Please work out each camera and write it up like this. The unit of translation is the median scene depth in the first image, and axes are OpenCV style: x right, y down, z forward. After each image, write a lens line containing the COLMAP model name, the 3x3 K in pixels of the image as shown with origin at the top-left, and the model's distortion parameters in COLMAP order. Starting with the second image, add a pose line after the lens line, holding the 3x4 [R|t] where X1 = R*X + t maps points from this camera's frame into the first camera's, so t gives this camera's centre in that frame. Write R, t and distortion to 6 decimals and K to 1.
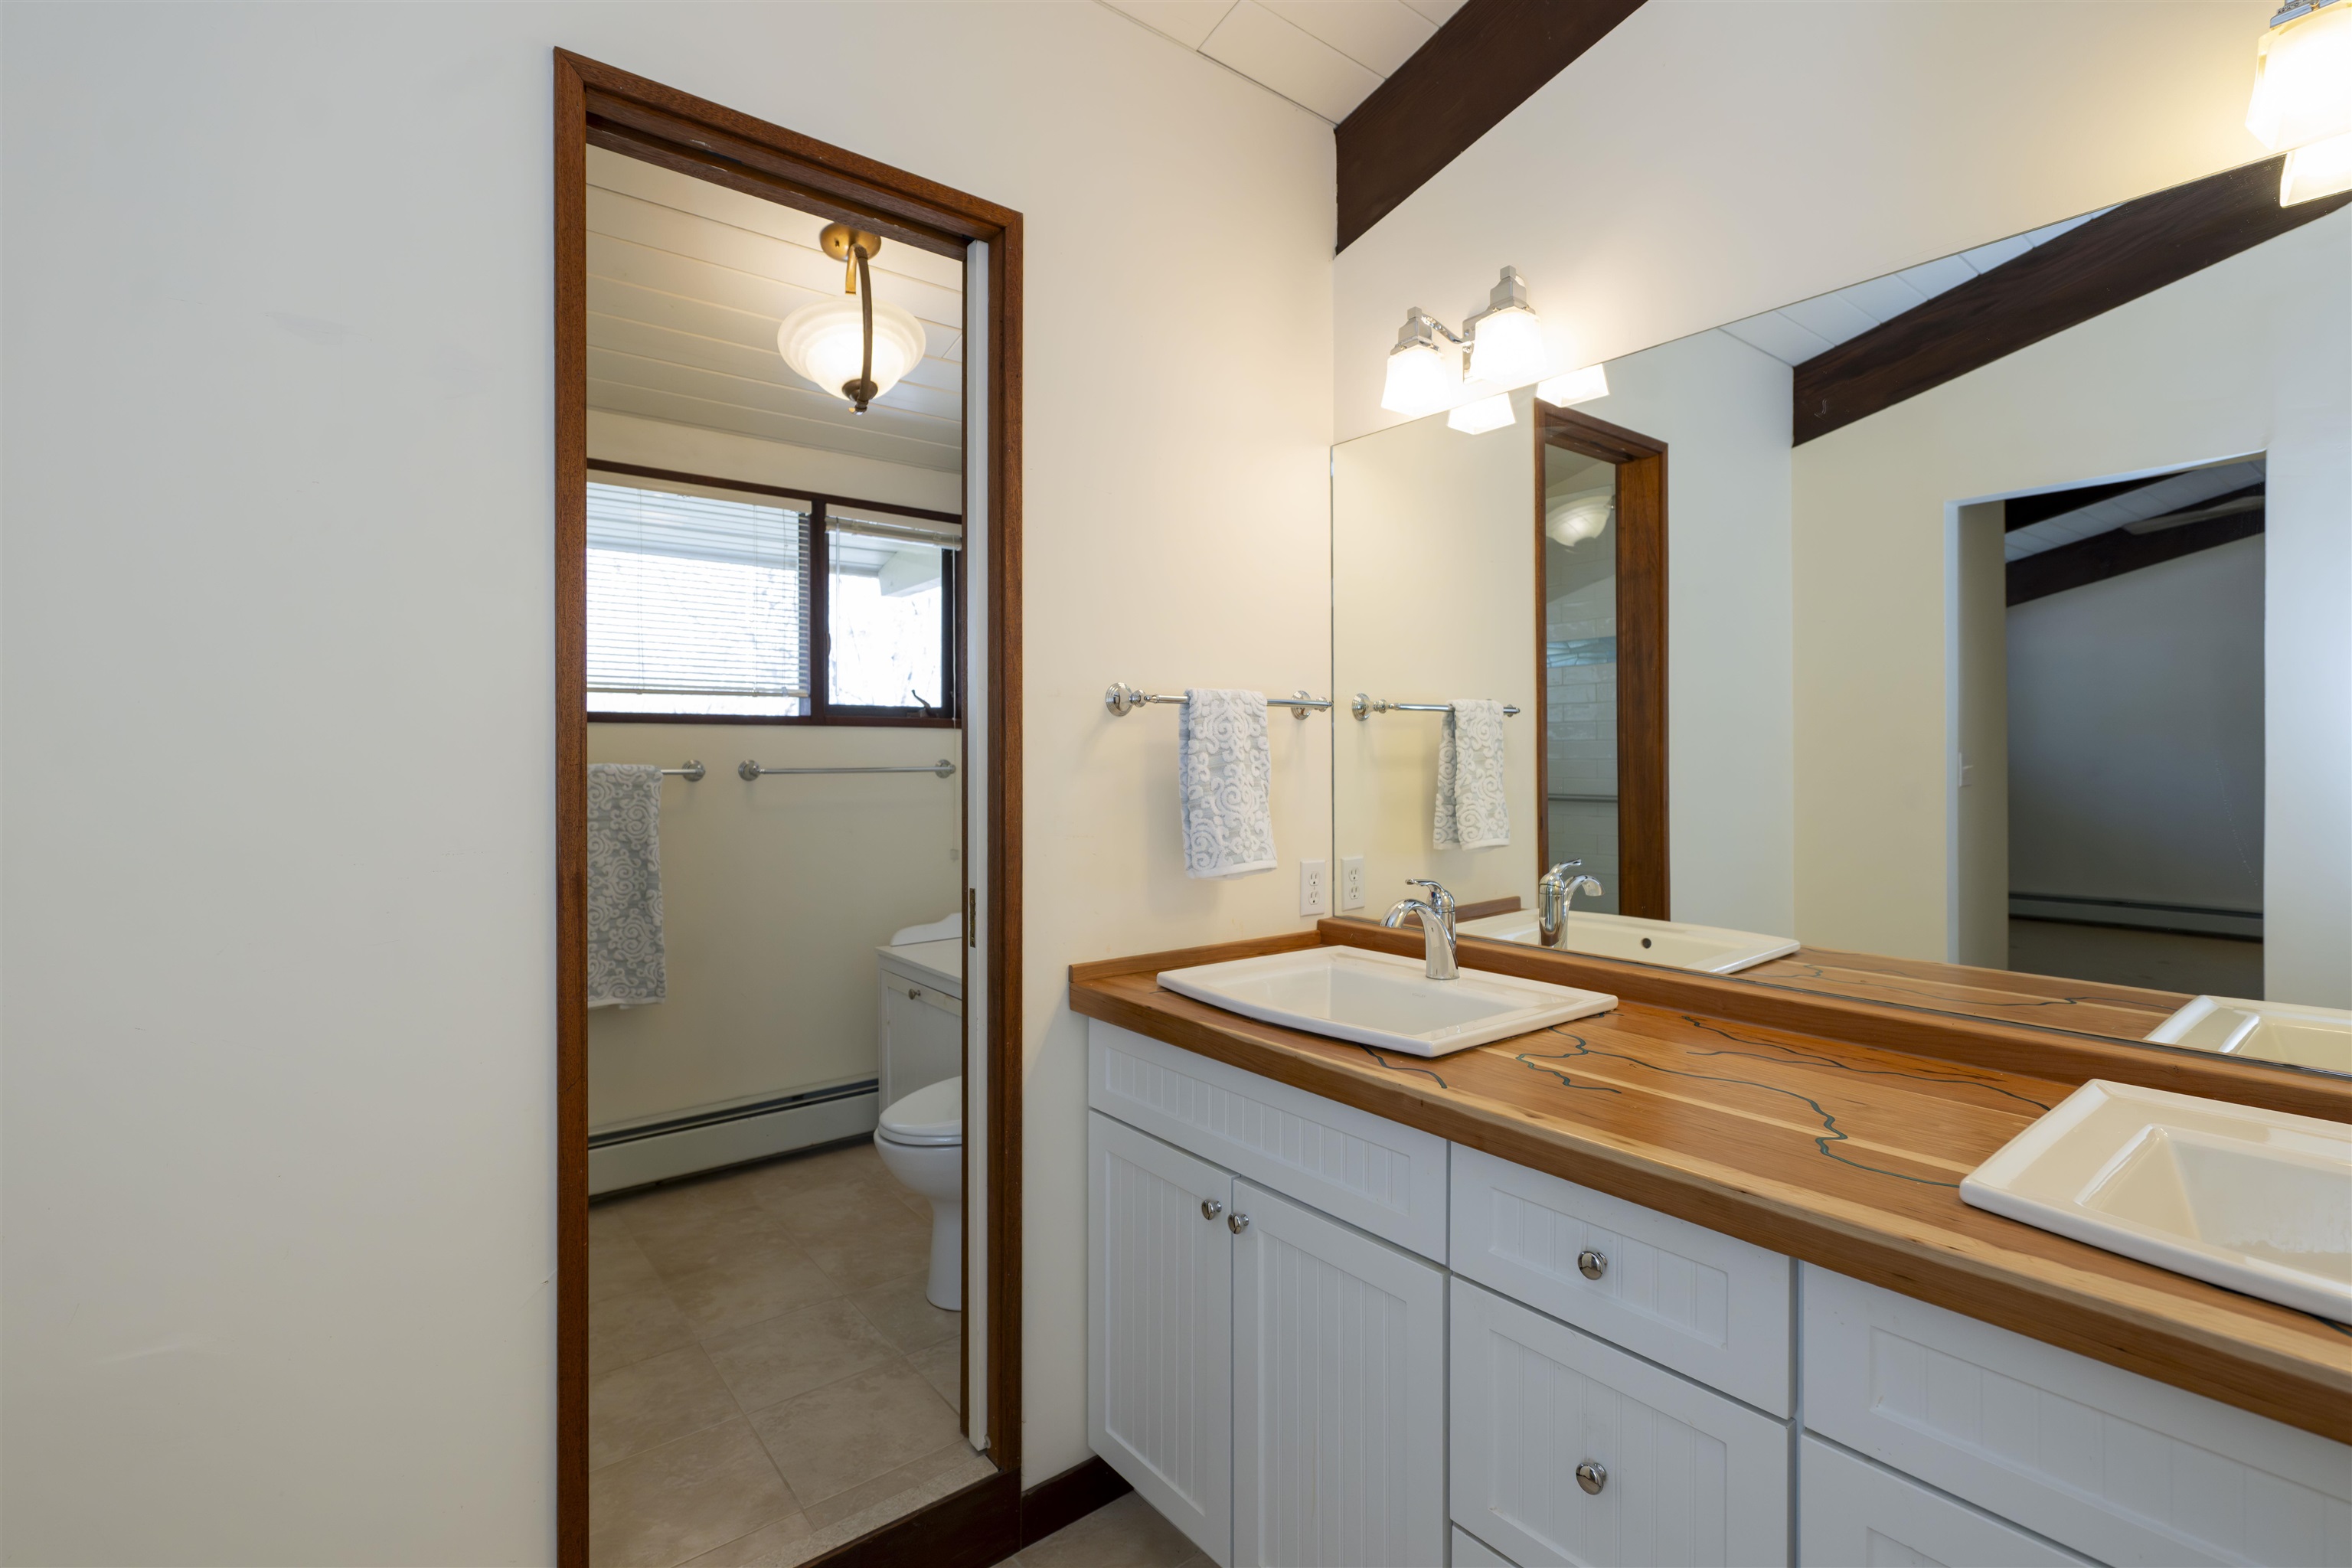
lens RADIAL K [[1066.6, 0, 1181.2], [0, 1066.6, 770.3], [0, 0, 1]] dist [-0.001696, -0.000002]
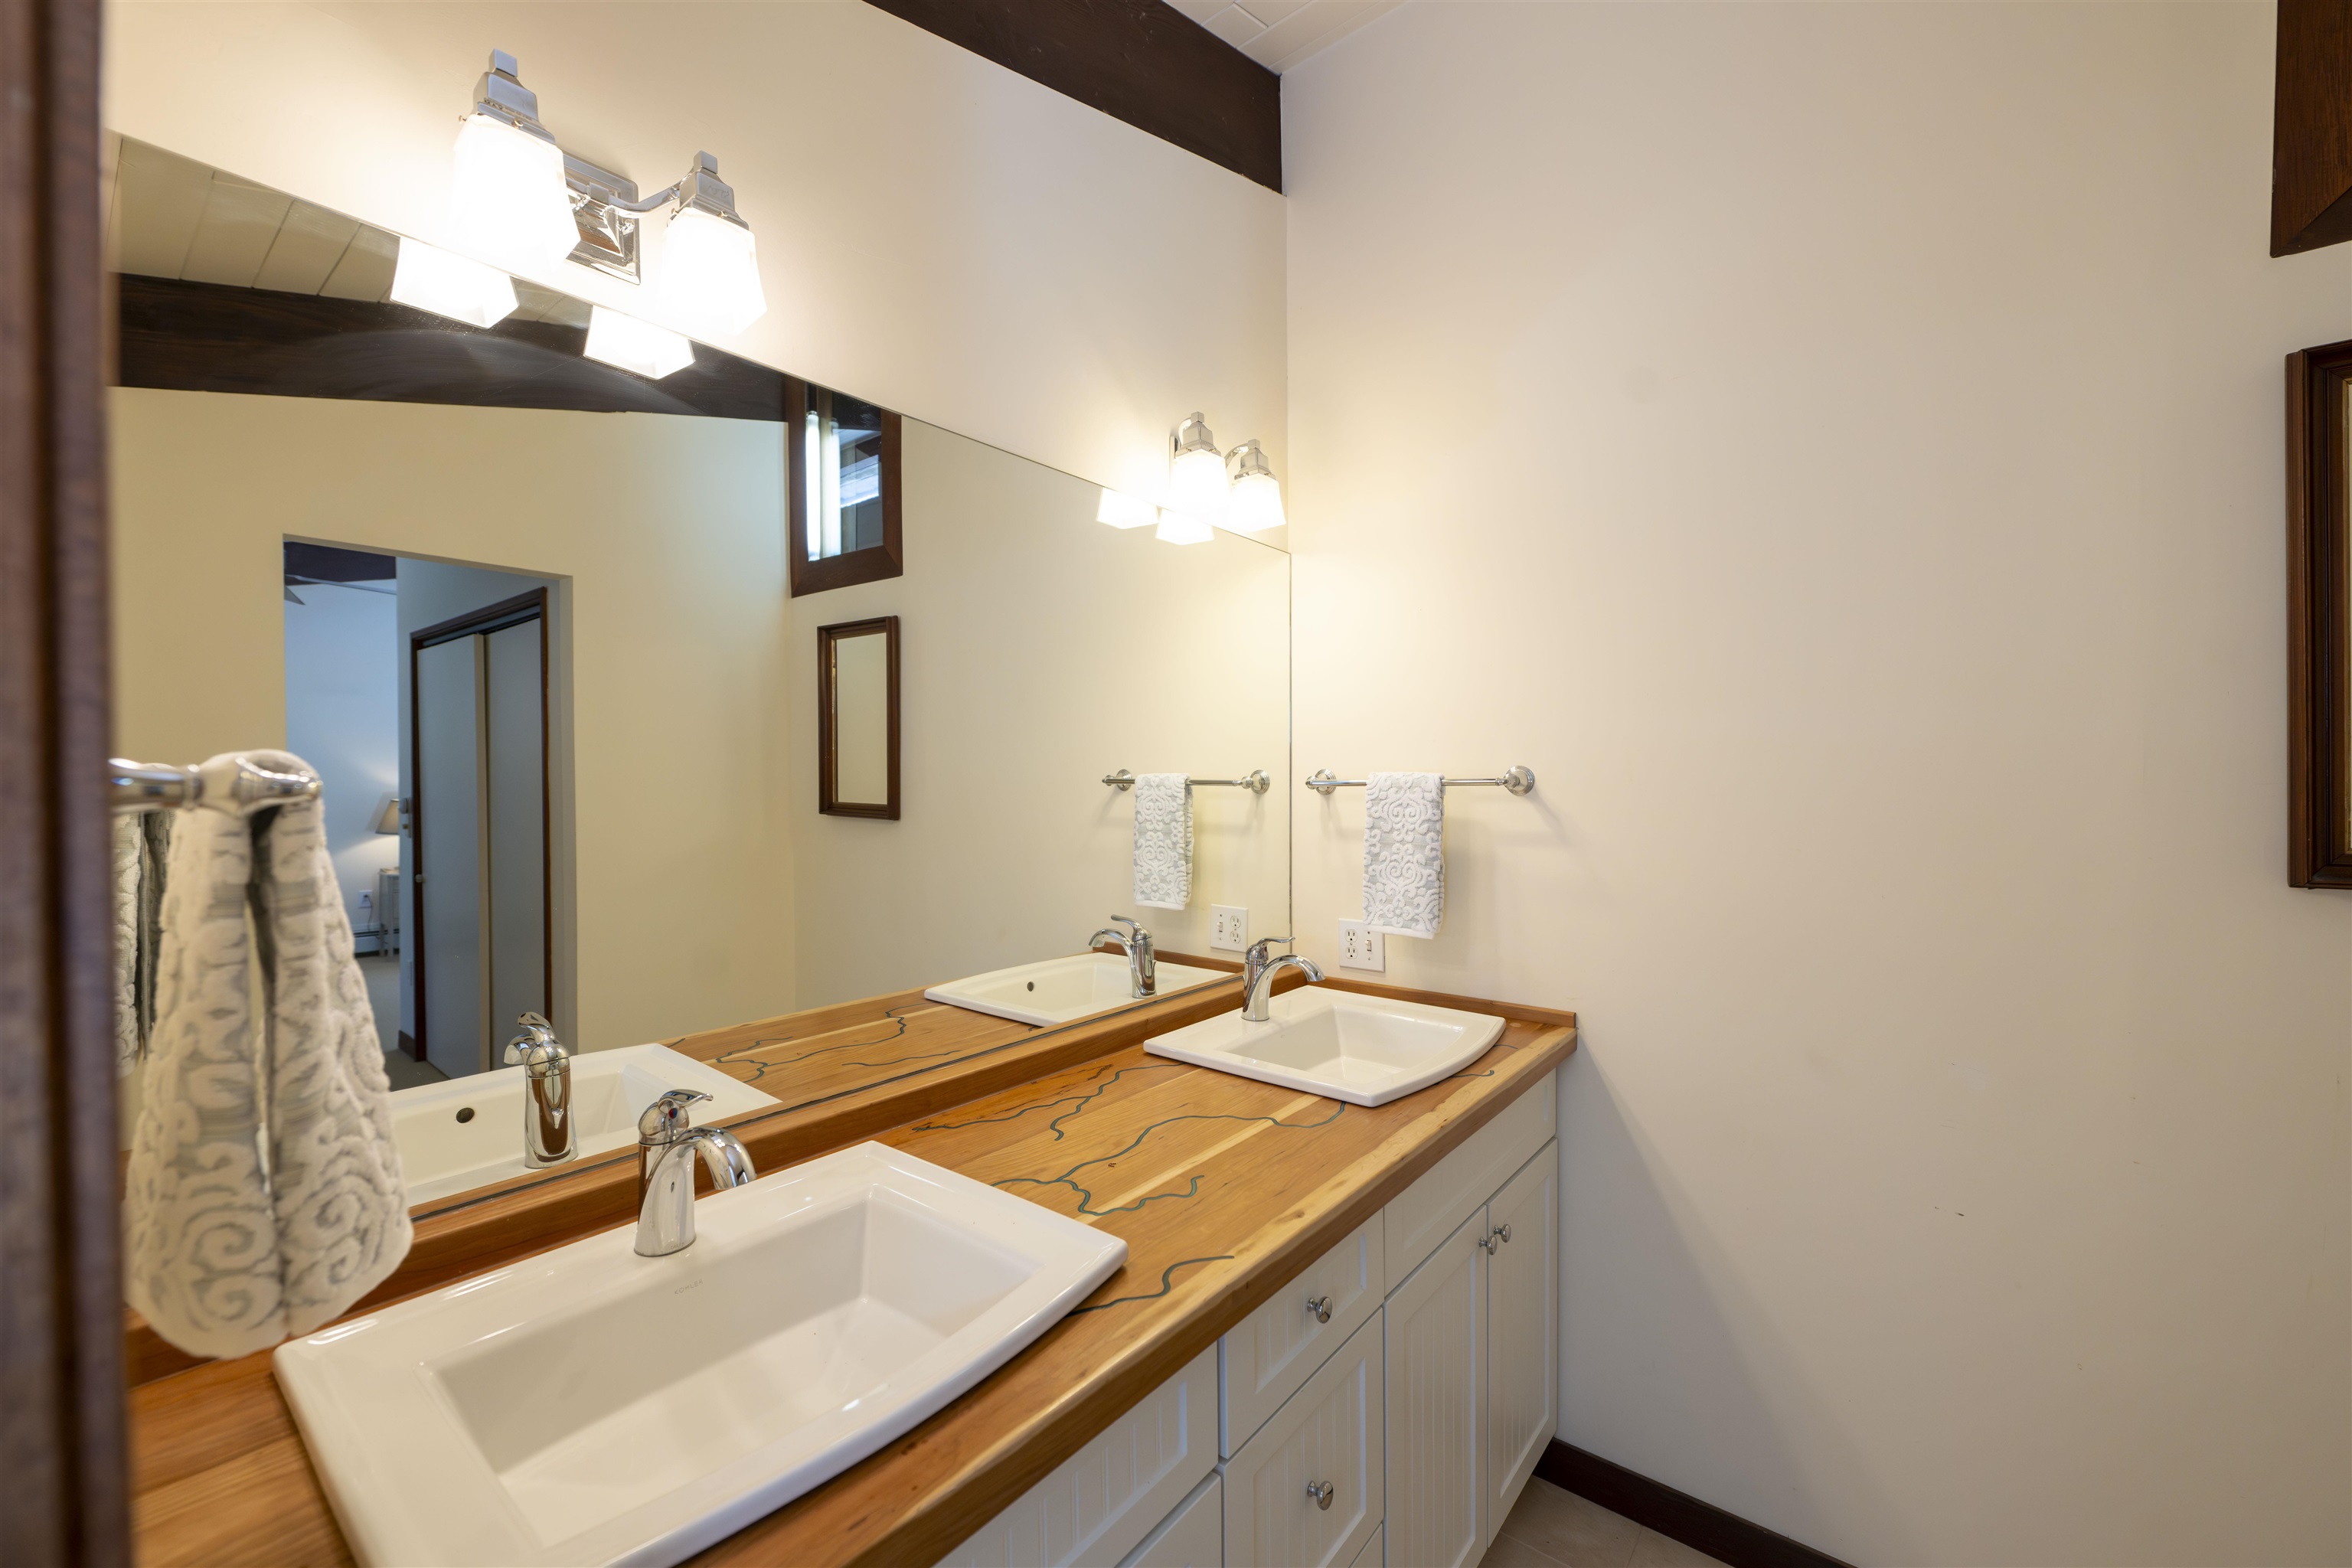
lens RADIAL K [[939.4, 0, 1180.2], [0, 939.4, 784.1], [0, 0, 1]] dist [-0.000283, -0.000702]
pose [[-0.233227, -0.002462, 0.972419, -0.549136], [0.013114, 0.999898, 0.005677, -0.108759], [-0.972334, 0.014077, -0.233171, 1.337505]]
